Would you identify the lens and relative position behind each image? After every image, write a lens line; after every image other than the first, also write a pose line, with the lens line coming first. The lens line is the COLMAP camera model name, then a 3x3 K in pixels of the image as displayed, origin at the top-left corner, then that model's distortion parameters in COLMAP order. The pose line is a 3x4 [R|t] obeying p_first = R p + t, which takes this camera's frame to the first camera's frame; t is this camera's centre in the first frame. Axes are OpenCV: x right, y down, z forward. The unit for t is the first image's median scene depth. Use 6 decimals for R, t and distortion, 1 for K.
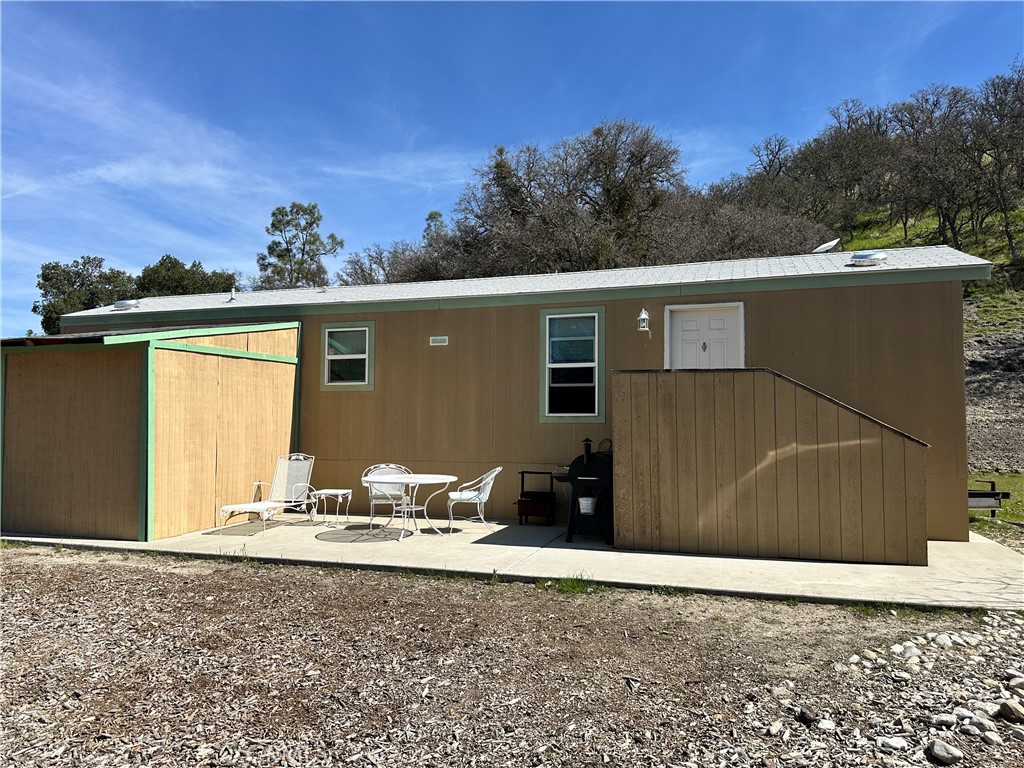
lens RADIAL K [[714.8, 0, 512.0], [0, 714.8, 384.0], [0, 0, 1]] dist [0.008070, 0.002252]
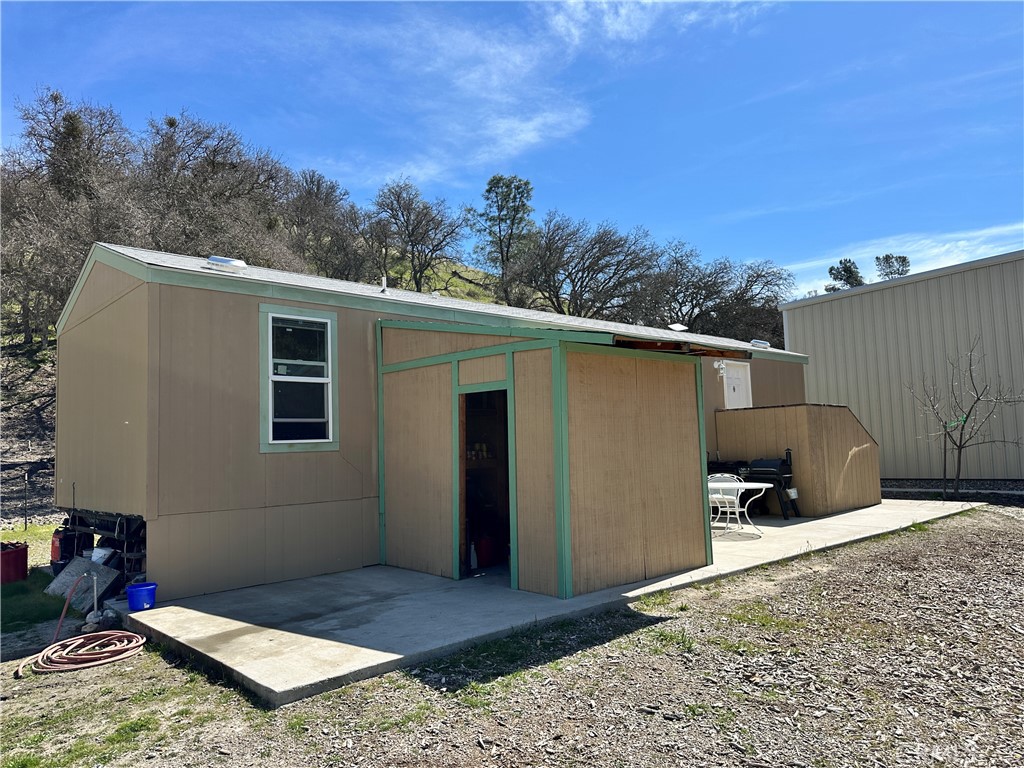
lens RADIAL K [[714.8, 0, 512.0], [0, 714.8, 384.0], [0, 0, 1]] dist [0.008070, 0.002252]
pose [[0.482982, 0.058360, 0.873683, -1.401842], [-0.019231, 0.998243, -0.056049, 0.034807], [-0.875419, 0.010269, 0.483256, 0.715547]]
